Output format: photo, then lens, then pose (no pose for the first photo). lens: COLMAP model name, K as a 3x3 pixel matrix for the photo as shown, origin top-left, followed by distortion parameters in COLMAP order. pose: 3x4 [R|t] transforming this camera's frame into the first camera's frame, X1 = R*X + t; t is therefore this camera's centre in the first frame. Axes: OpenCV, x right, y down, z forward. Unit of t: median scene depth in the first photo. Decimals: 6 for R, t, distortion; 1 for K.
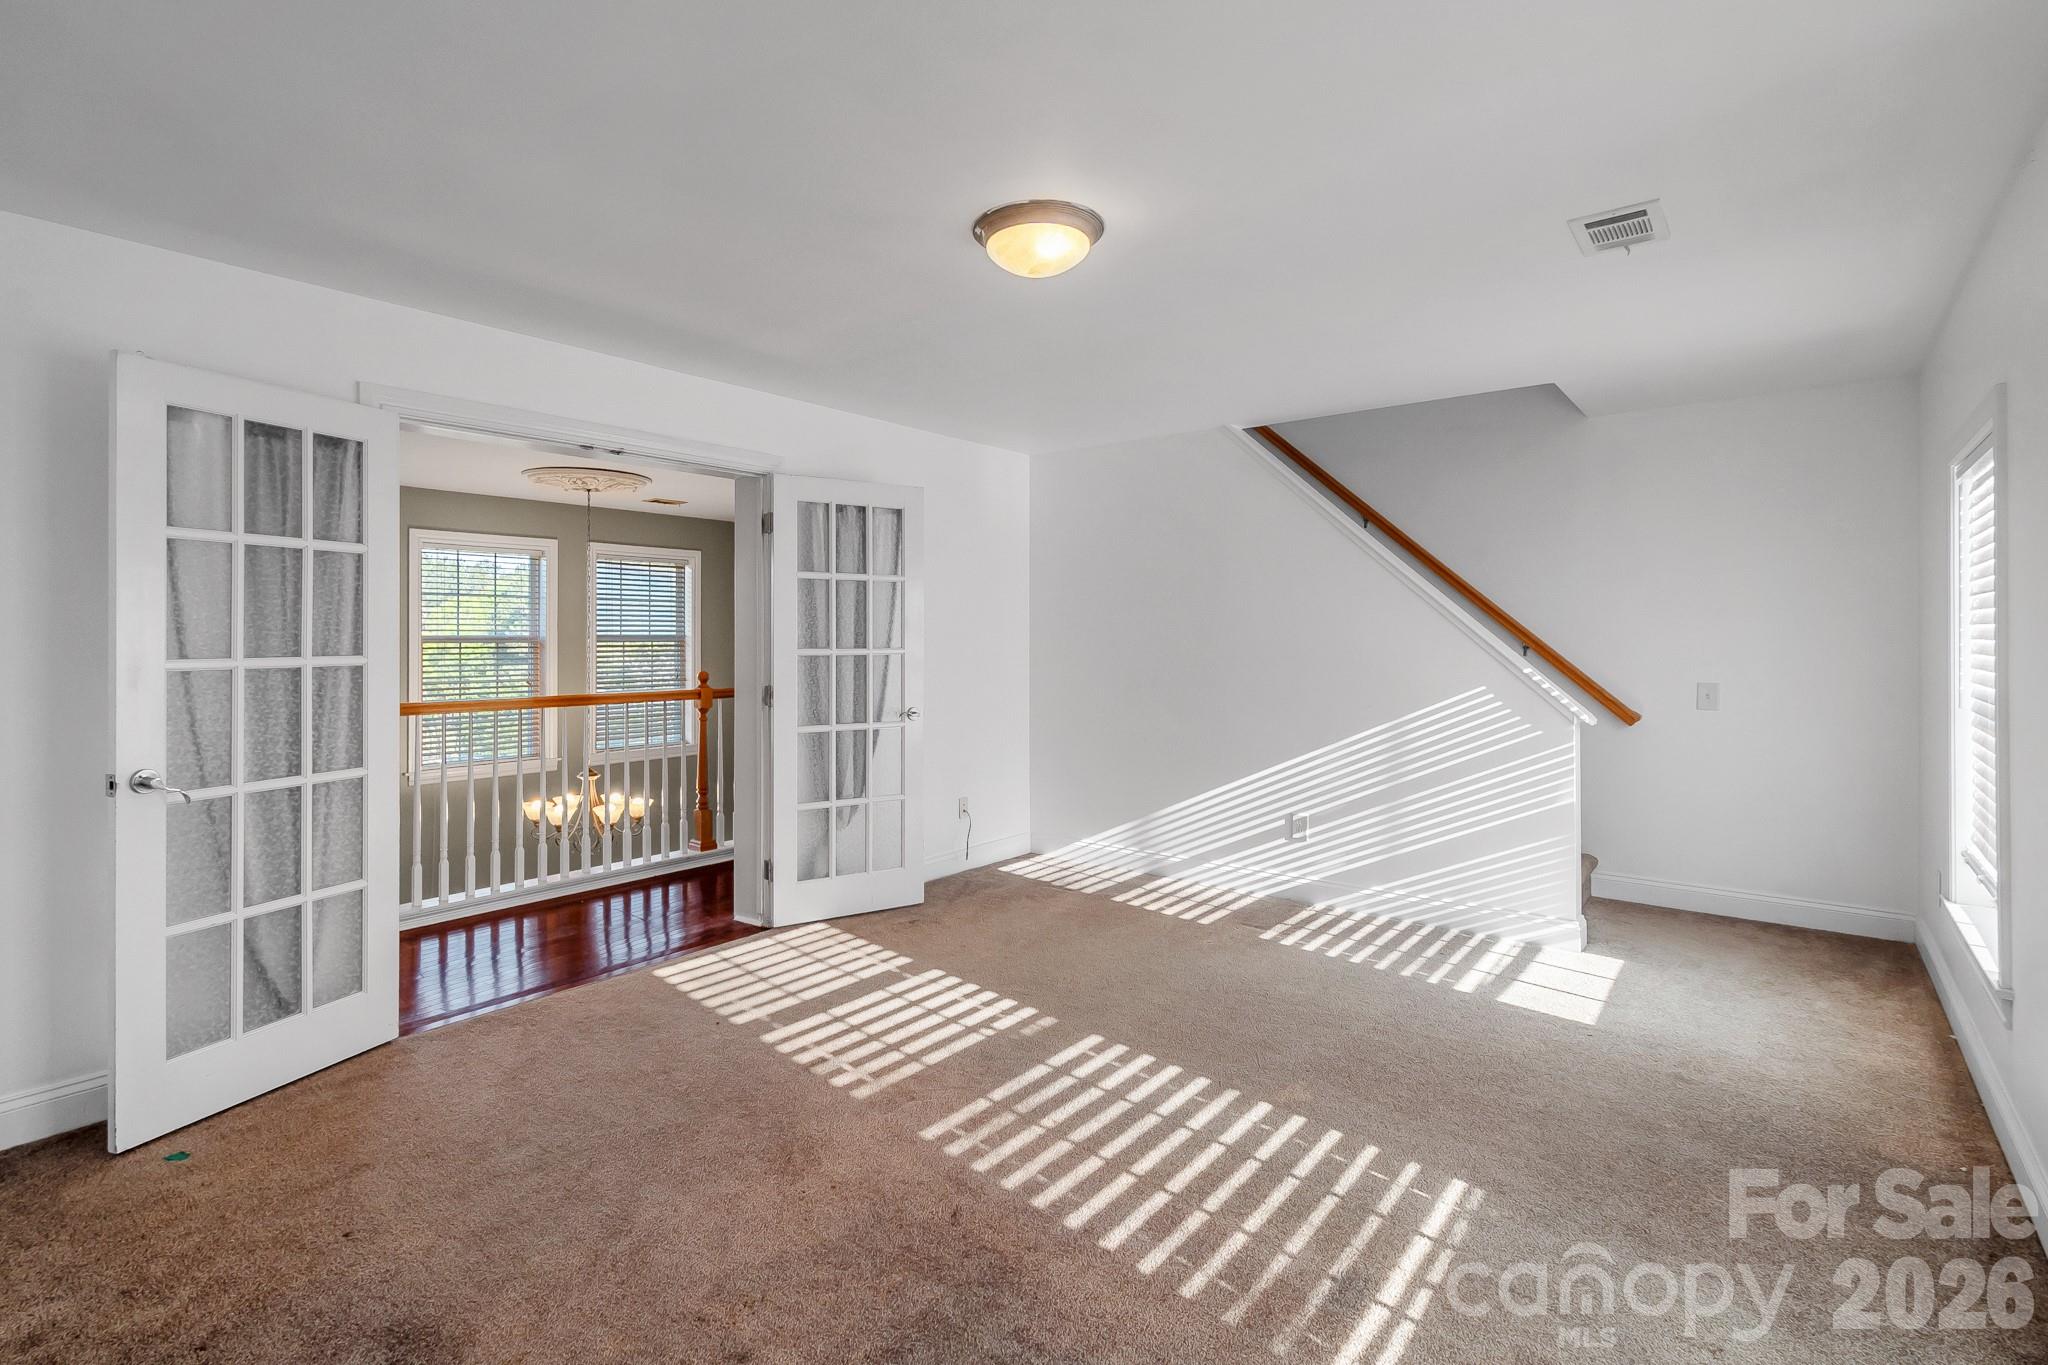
lens RADIAL K [[939.6, 0, 1006.3], [0, 939.6, 630.0], [0, 0, 1]] dist [0.003197, -0.006068]
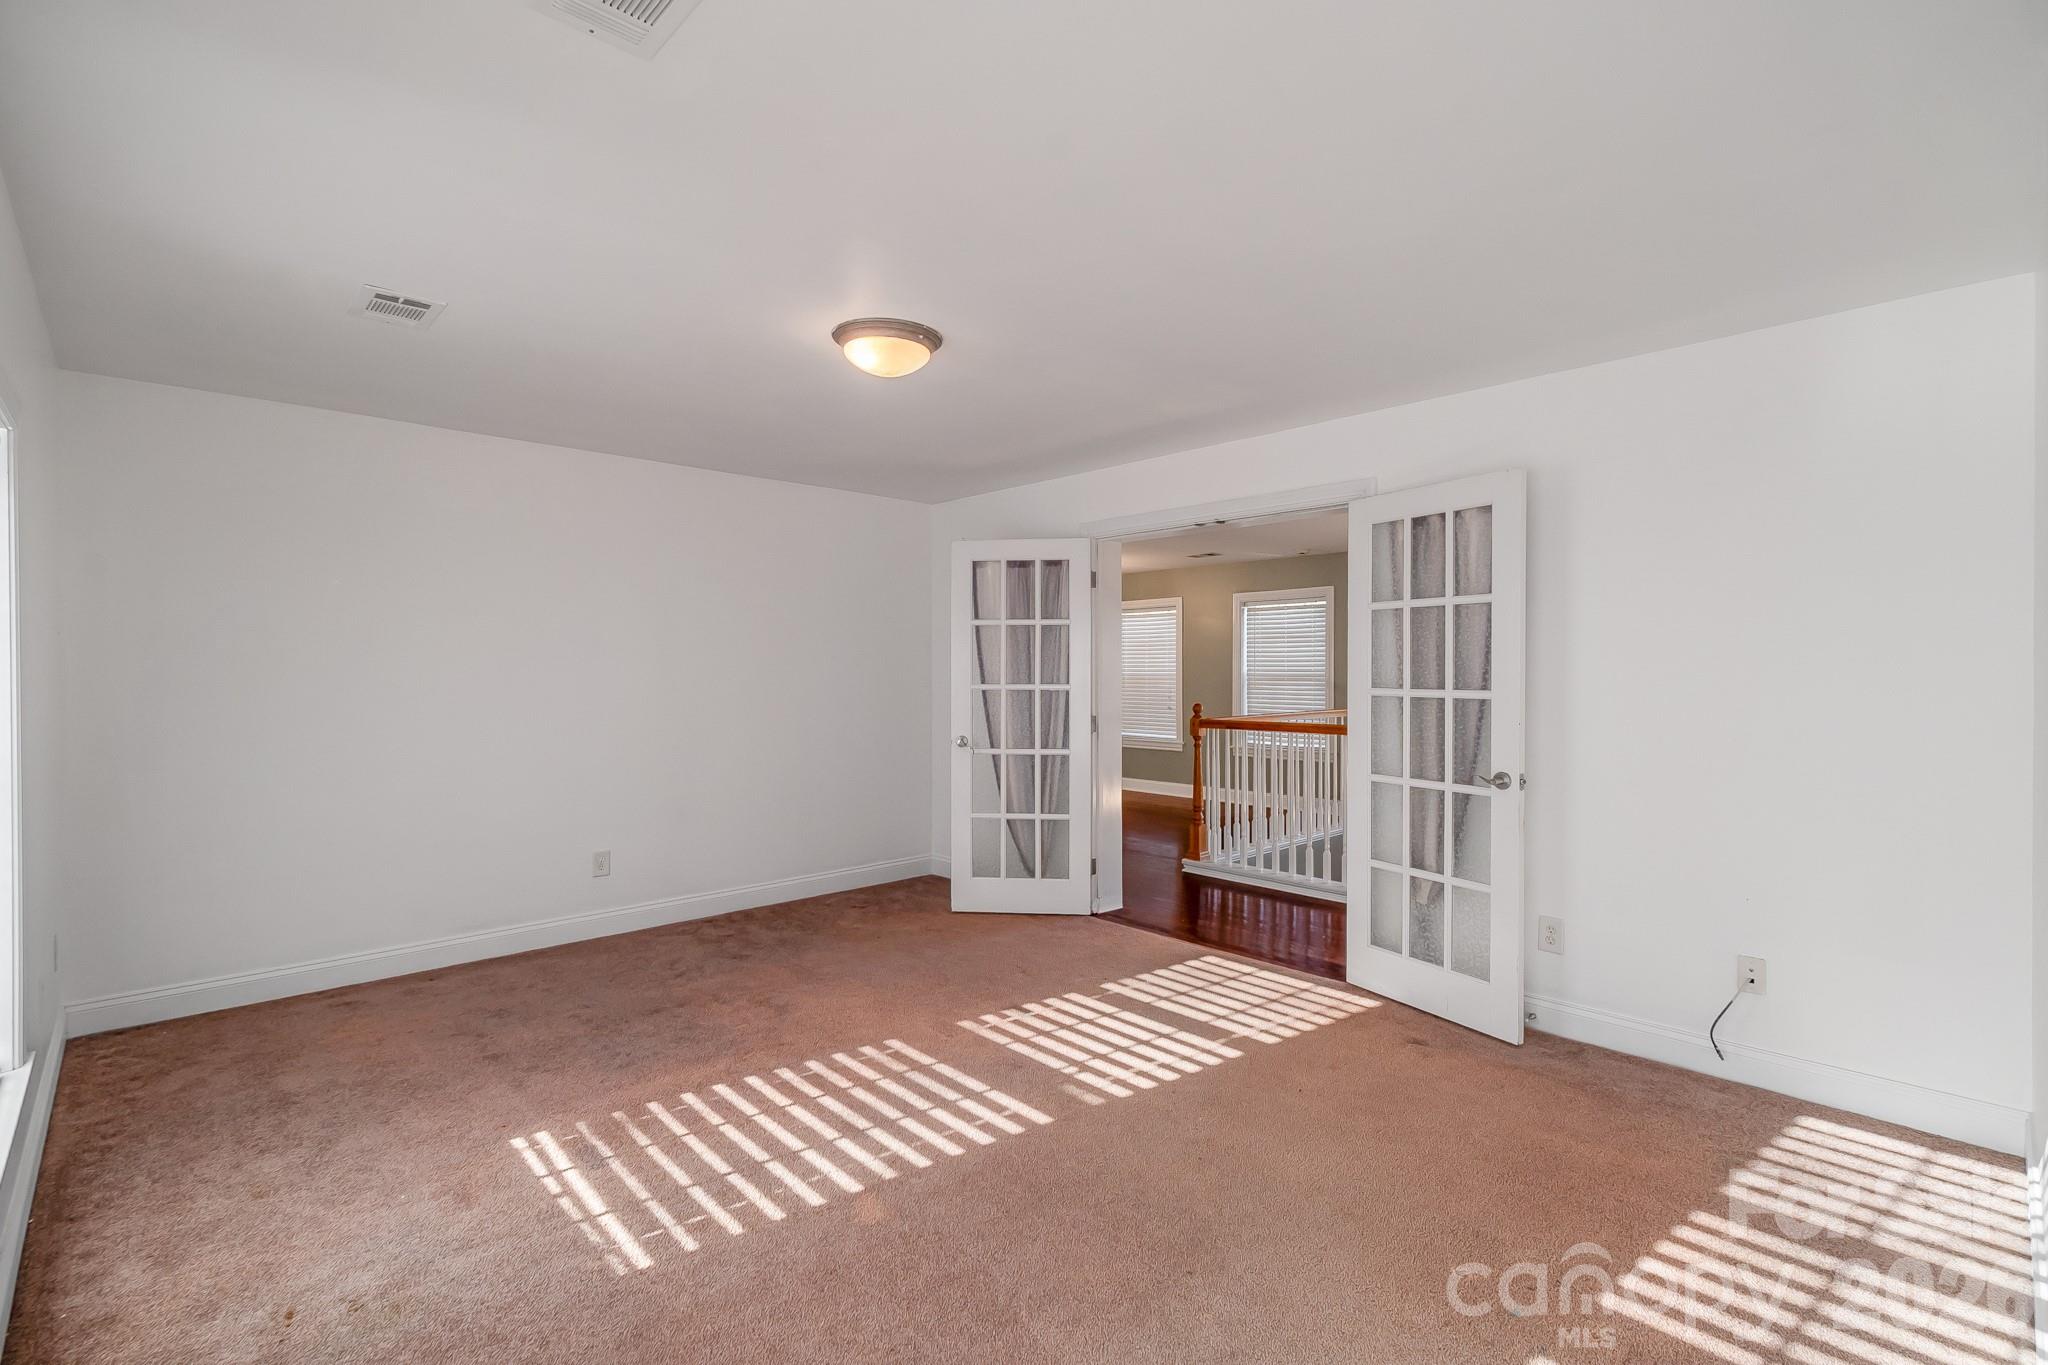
lens RADIAL K [[939.6, 0, 1022.2], [0, 939.6, 677.9], [0, 0, 1]] dist [0.003197, -0.006068]
pose [[-0.124247, 0.012668, -0.992170, 0.996134], [0.004105, 0.999917, 0.012253, -0.004632], [0.992243, -0.002551, -0.124289, 1.094237]]
